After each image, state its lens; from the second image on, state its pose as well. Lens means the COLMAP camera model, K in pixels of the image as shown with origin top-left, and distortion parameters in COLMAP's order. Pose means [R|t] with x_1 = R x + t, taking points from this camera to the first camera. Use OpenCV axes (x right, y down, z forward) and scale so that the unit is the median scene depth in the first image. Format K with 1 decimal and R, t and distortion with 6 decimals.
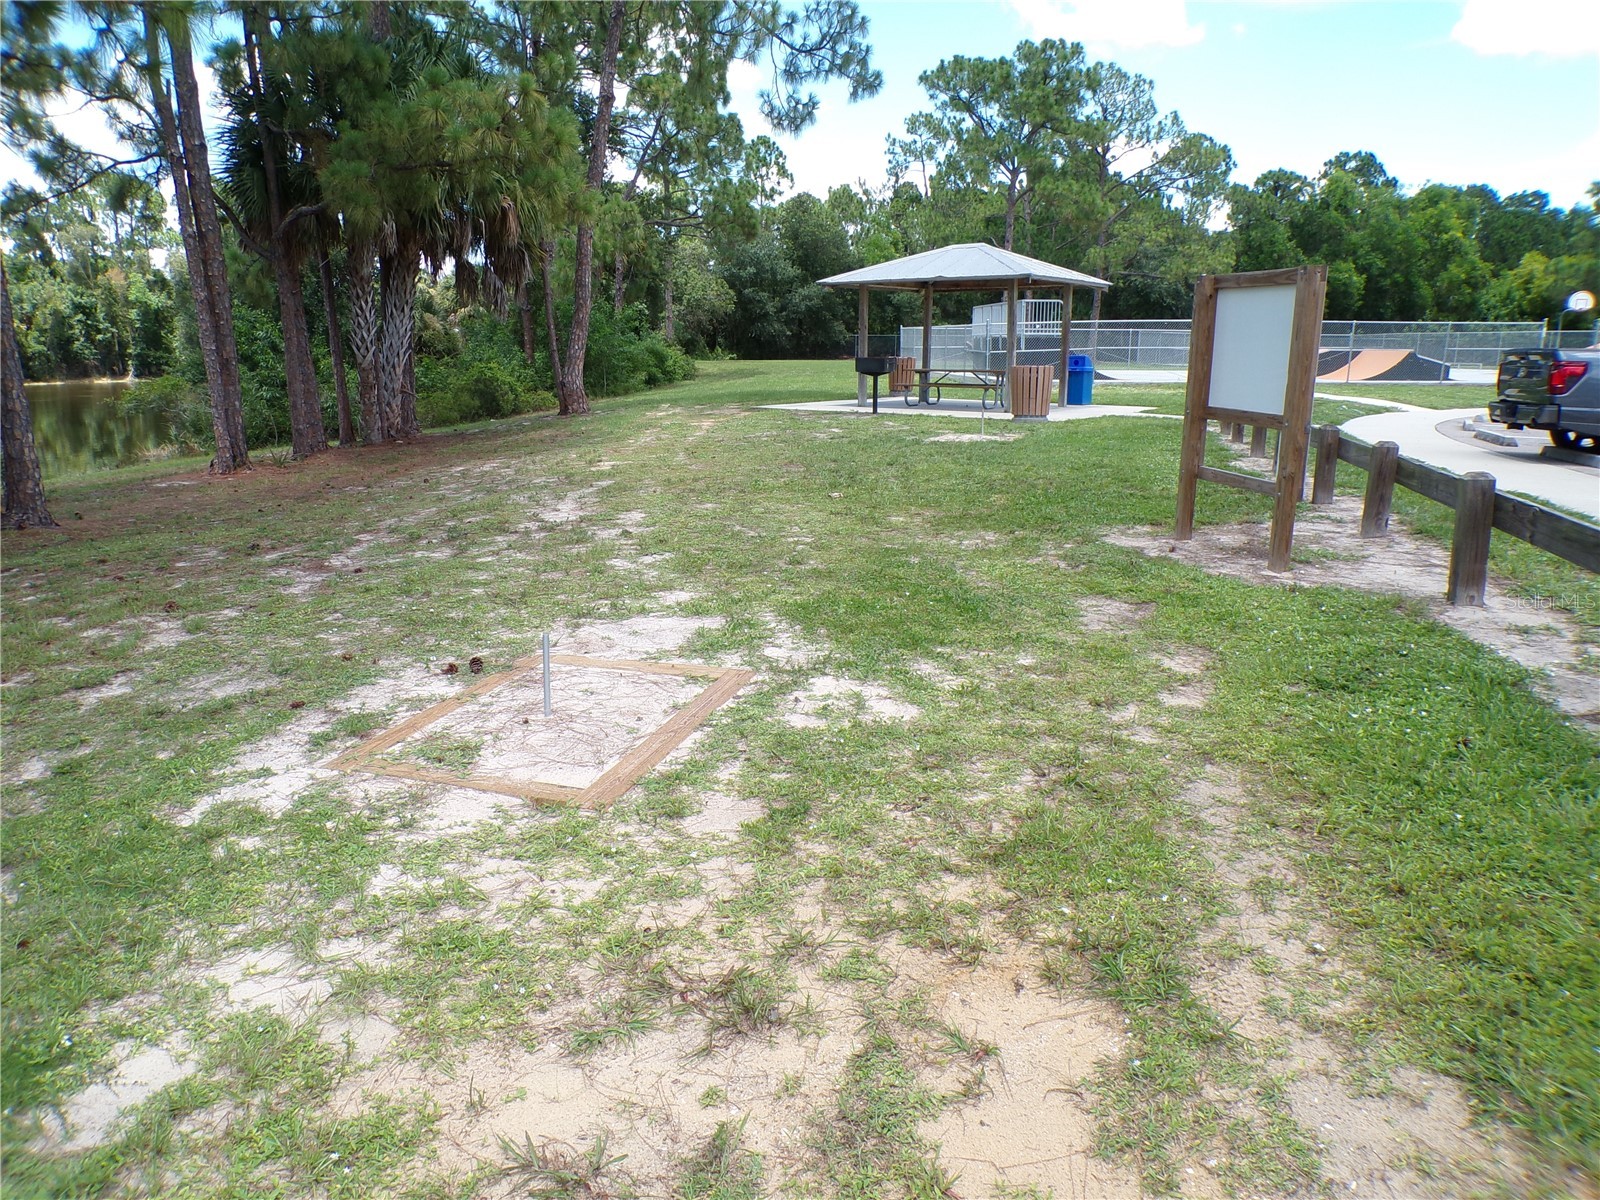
lens RADIAL K [[1151.9, 0, 795.9], [0, 1151.9, 601.0], [0, 0, 1]] dist [-0.003619, 0.008253]
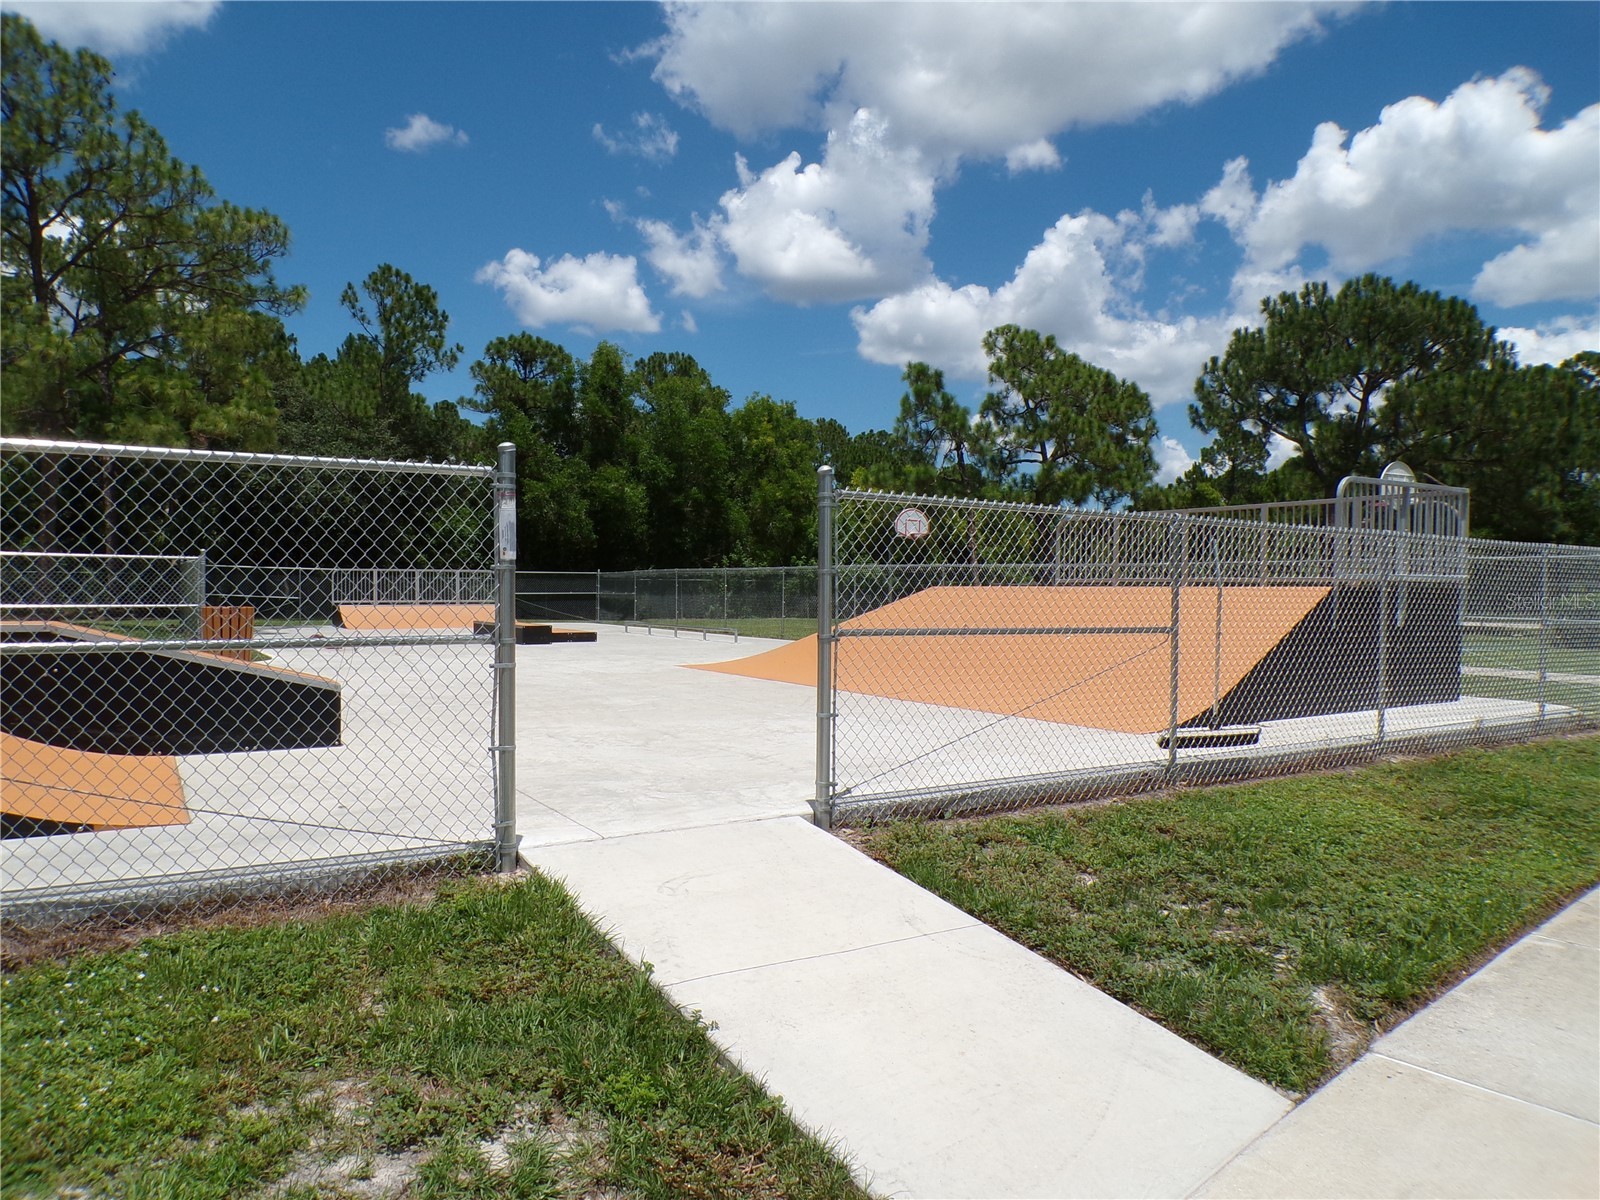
lens RADIAL K [[1151.9, 0, 801.8], [0, 1151.9, 596.7], [0, 0, 1]] dist [-0.003619, 0.008253]
pose [[0.898139, 0.001907, 0.439708, 0.272410], [0.091334, 0.977371, -0.190796, -0.079827], [-0.430122, 0.211522, 0.877641, 0.370603]]
